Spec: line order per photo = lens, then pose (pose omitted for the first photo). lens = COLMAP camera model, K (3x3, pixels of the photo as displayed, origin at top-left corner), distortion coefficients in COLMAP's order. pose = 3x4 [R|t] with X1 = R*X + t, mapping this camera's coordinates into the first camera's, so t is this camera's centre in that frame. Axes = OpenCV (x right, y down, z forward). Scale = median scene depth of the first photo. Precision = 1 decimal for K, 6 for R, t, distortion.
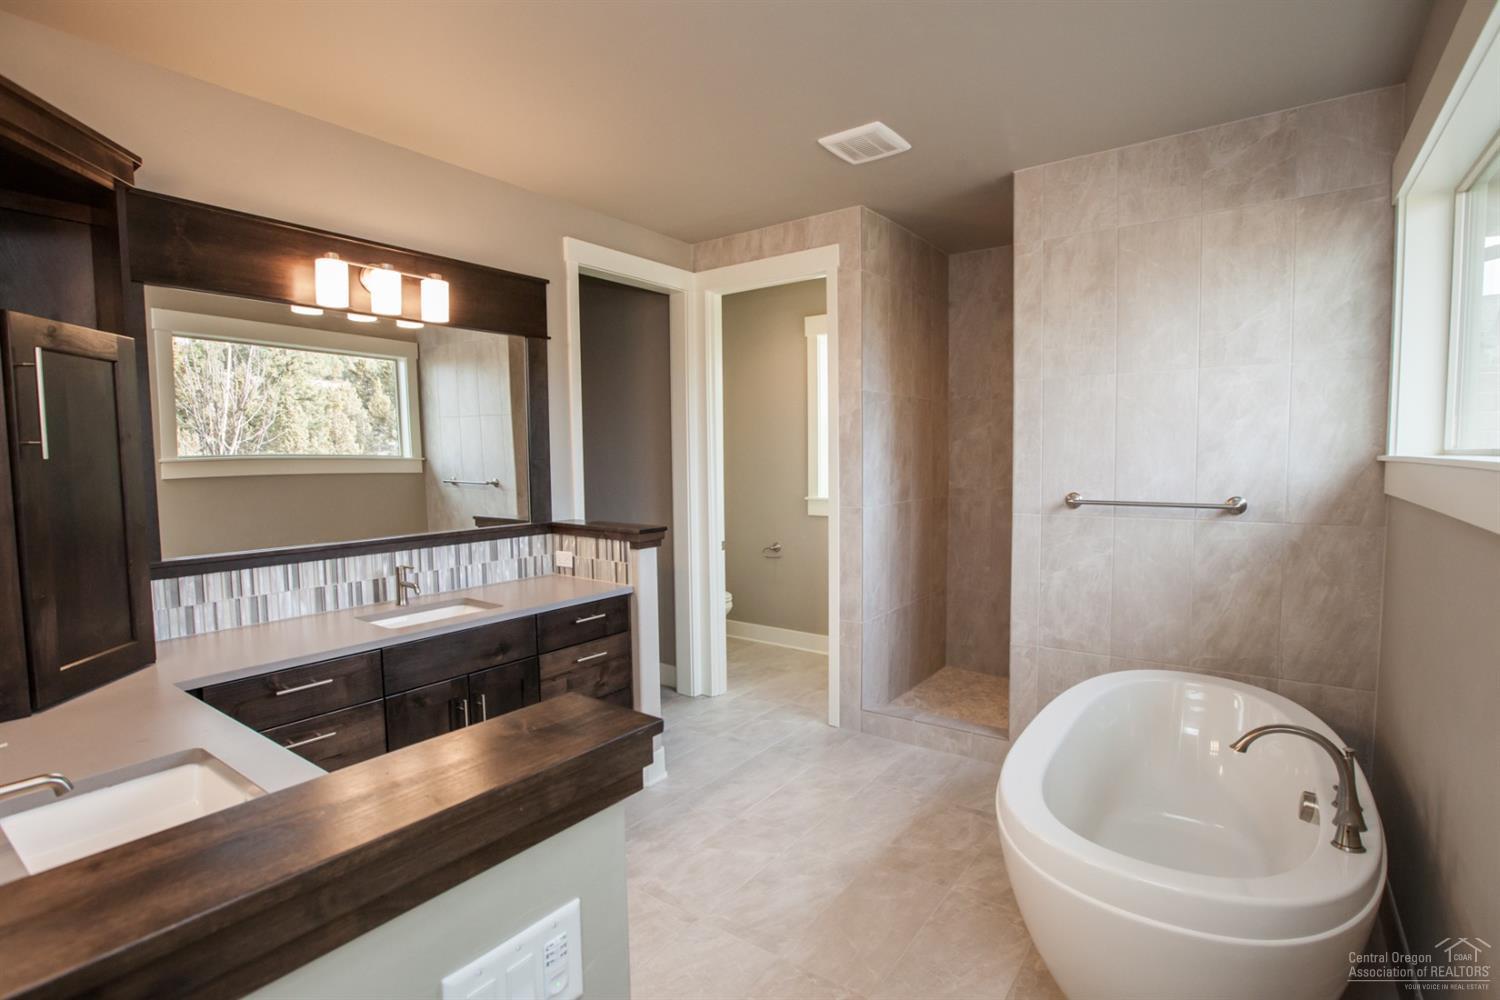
lens RADIAL K [[720.9, 0, 755.7], [0, 720.9, 505.3], [0, 0, 1]] dist [-0.075590, 0.034716]
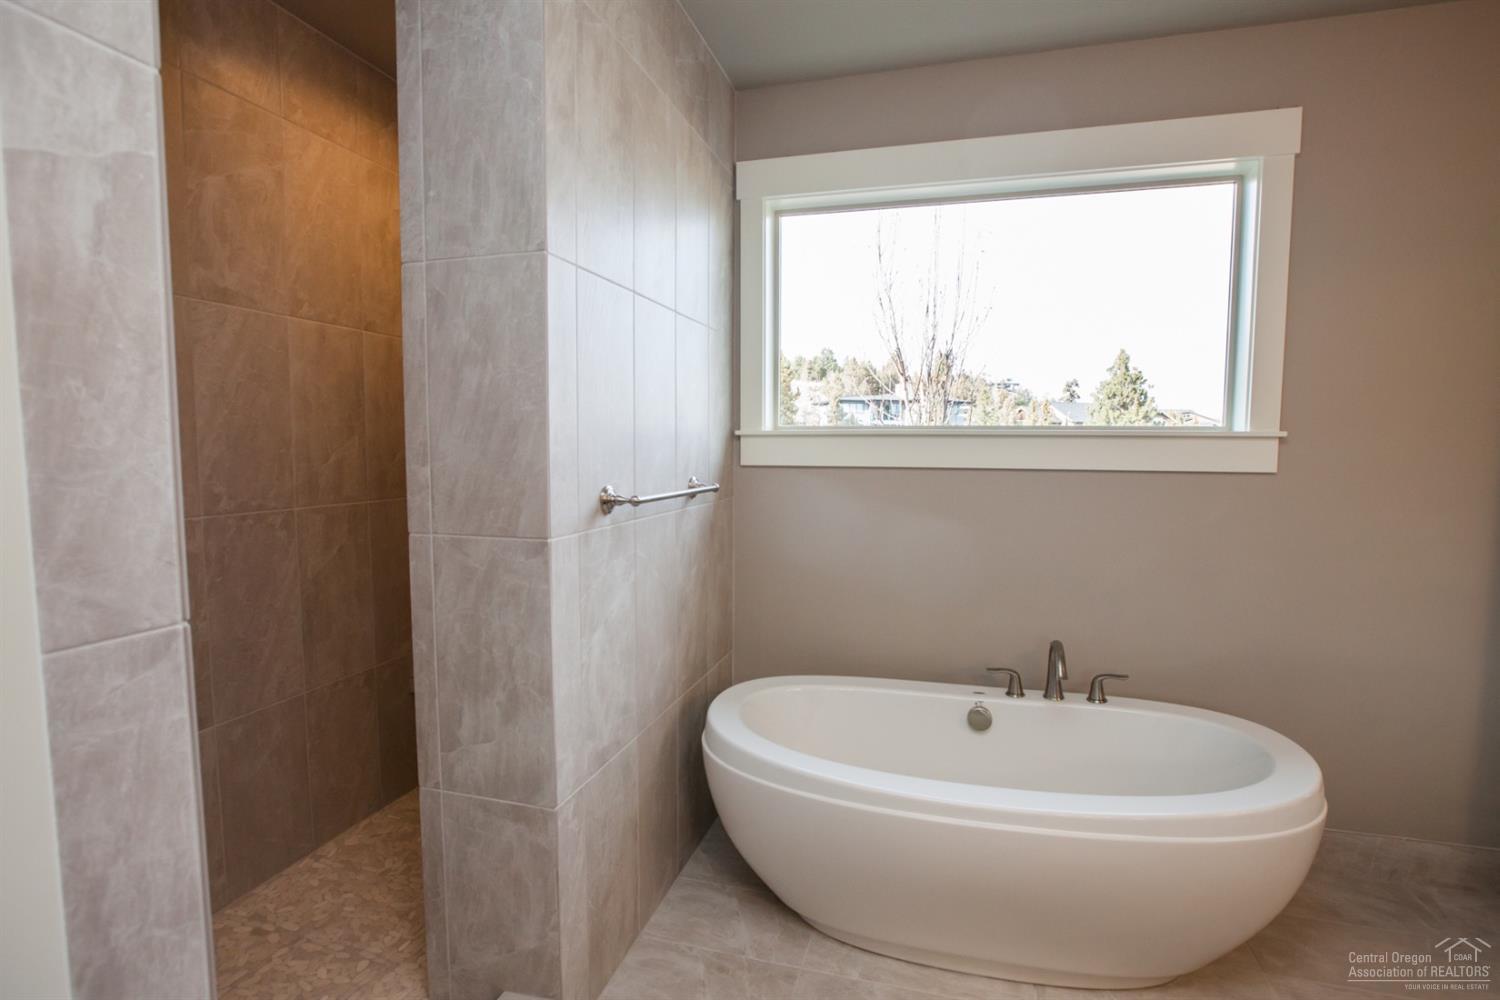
lens RADIAL K [[720.9, 0, 755.7], [0, 720.9, 505.3], [0, 0, 1]] dist [-0.075590, 0.034716]
pose [[-0.331291, -0.070732, 0.940874, -0.133500], [0.066167, 0.992989, 0.097948, -0.051126], [-0.941206, 0.094704, -0.324289, 1.083263]]
